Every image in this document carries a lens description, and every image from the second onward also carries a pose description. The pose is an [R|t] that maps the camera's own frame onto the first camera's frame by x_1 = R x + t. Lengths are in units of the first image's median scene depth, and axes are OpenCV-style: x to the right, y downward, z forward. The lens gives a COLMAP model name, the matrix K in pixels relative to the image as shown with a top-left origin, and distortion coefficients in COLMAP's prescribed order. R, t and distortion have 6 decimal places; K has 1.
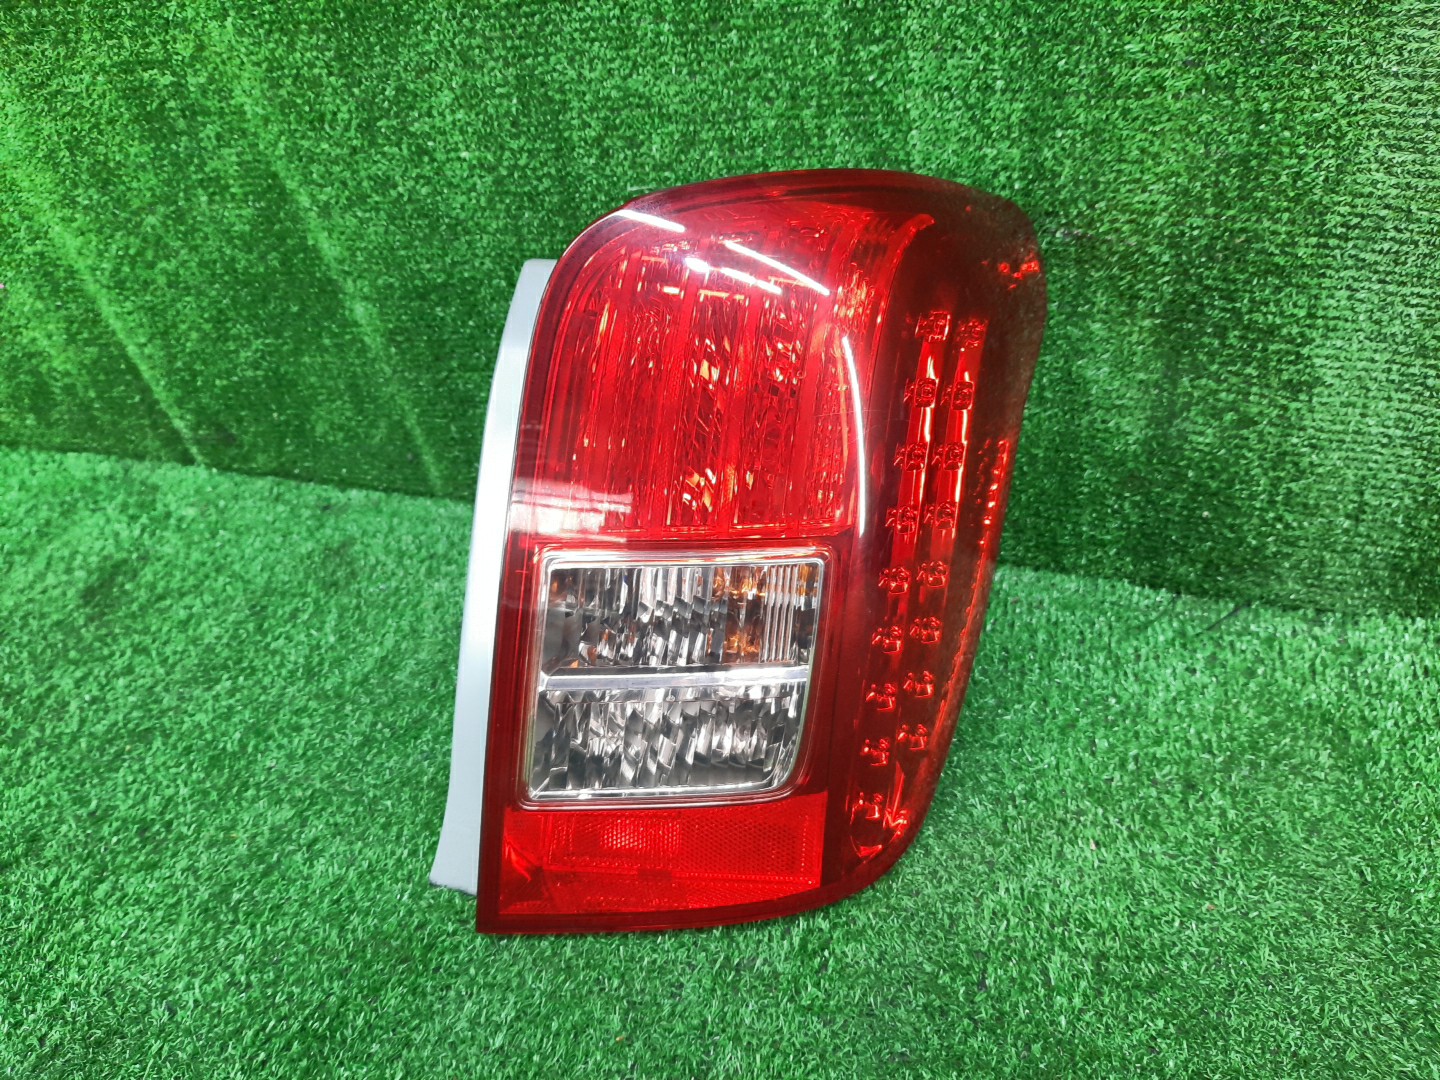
lens RADIAL K [[1035.1, 0, 714.3], [0, 1035.1, 546.0], [0, 0, 1]] dist [-0.039179, 0.016040]
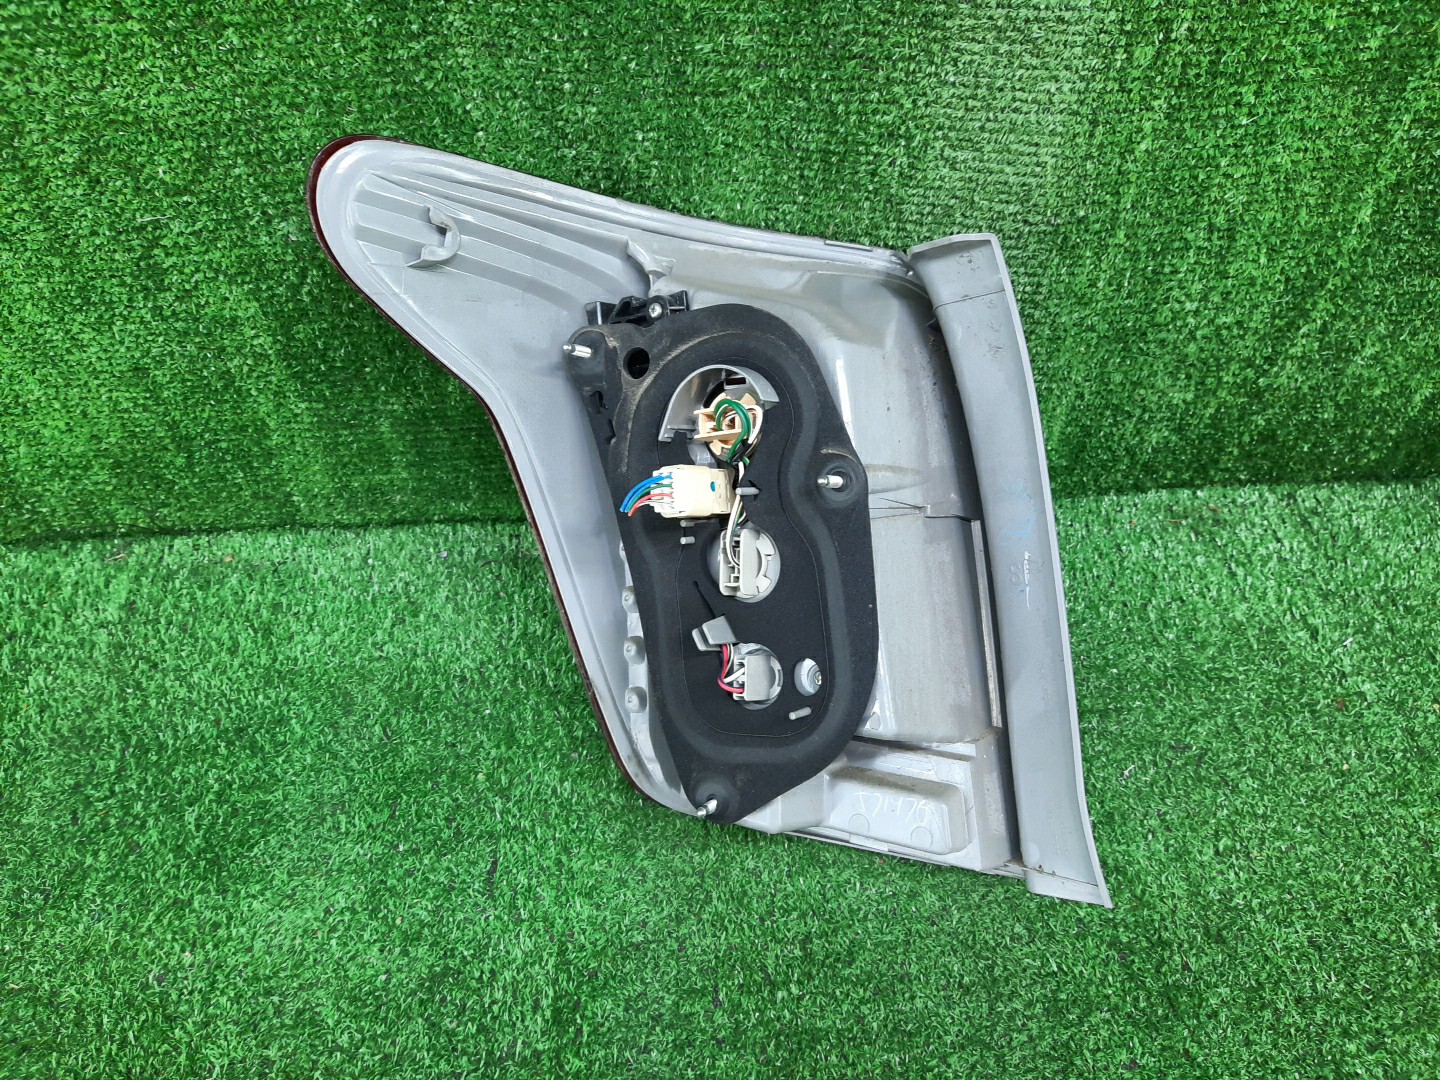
lens RADIAL K [[1035.1, 0, 724.1], [0, 1035.1, 543.8], [0, 0, 1]] dist [-0.039179, 0.016040]
pose [[0.915537, -0.241111, 0.321958, 0.019367], [0.150159, 0.947435, 0.282522, -0.317223], [-0.373154, -0.210314, 0.903617, 0.057767]]
